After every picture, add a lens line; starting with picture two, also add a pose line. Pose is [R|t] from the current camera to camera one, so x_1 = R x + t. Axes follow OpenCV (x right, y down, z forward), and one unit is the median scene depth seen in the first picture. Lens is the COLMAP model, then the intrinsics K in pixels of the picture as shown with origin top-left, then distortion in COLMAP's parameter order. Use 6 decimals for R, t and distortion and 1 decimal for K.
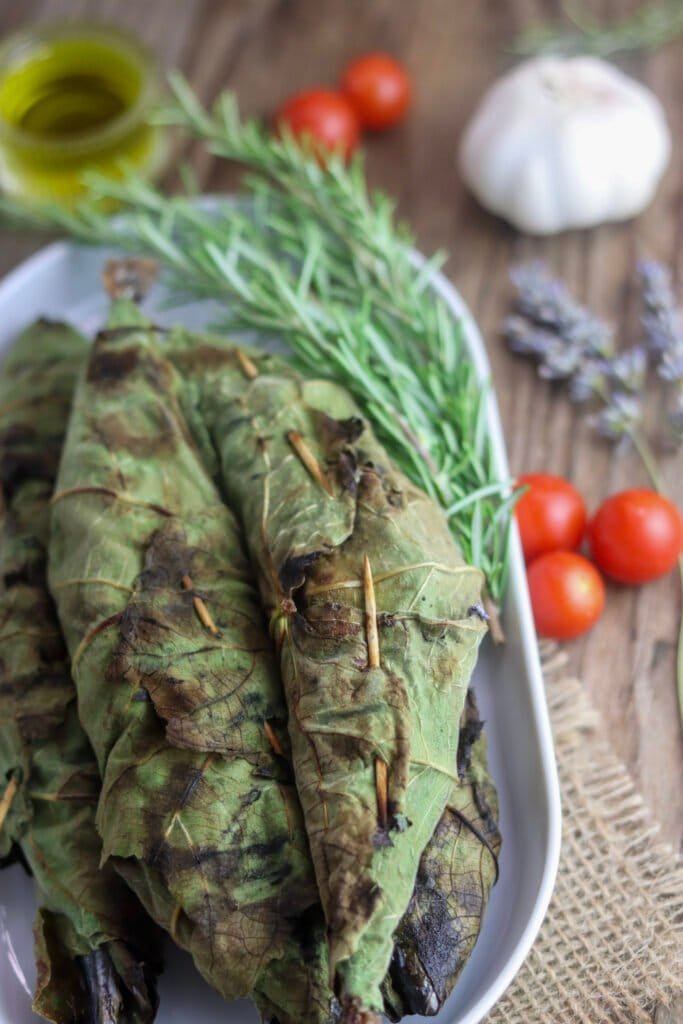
lens RADIAL K [[2486.6, 0, 349.3], [0, 2486.6, 505.3], [0, 0, 1]] dist [-0.072506, 0.000000]
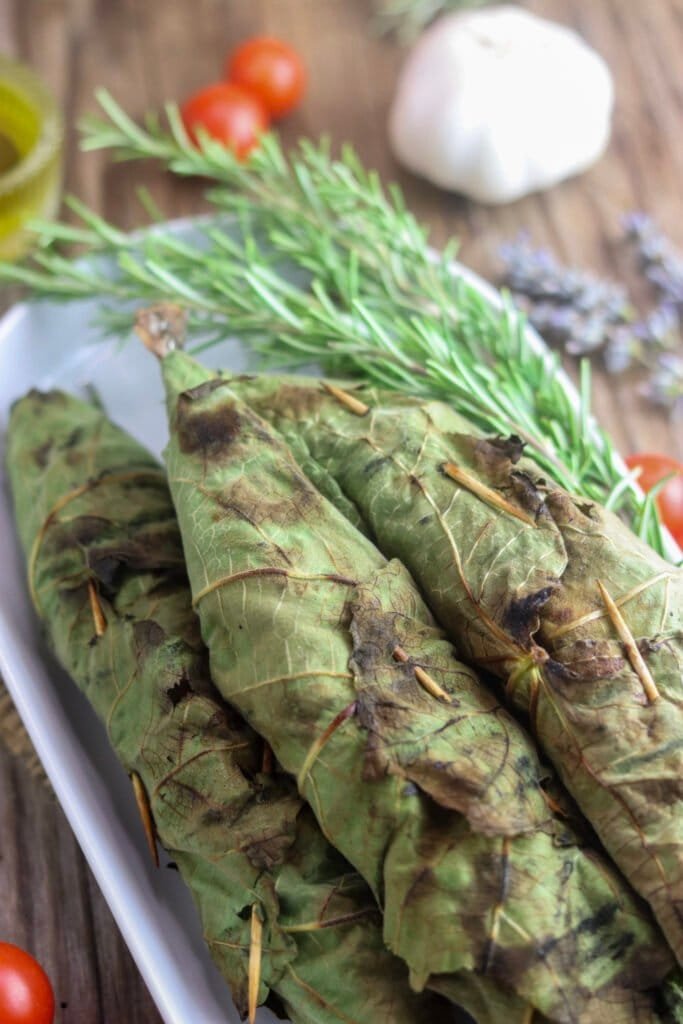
lens RADIAL K [[2486.6, 0, 340.1], [0, 2486.6, 519.6], [0, 0, 1]] dist [-0.072506, 0.000000]
pose [[0.932399, -0.201635, 0.299959, -0.345451], [0.193120, 0.979454, 0.058096, -0.071986], [-0.305510, 0.003760, 0.952181, 0.163487]]
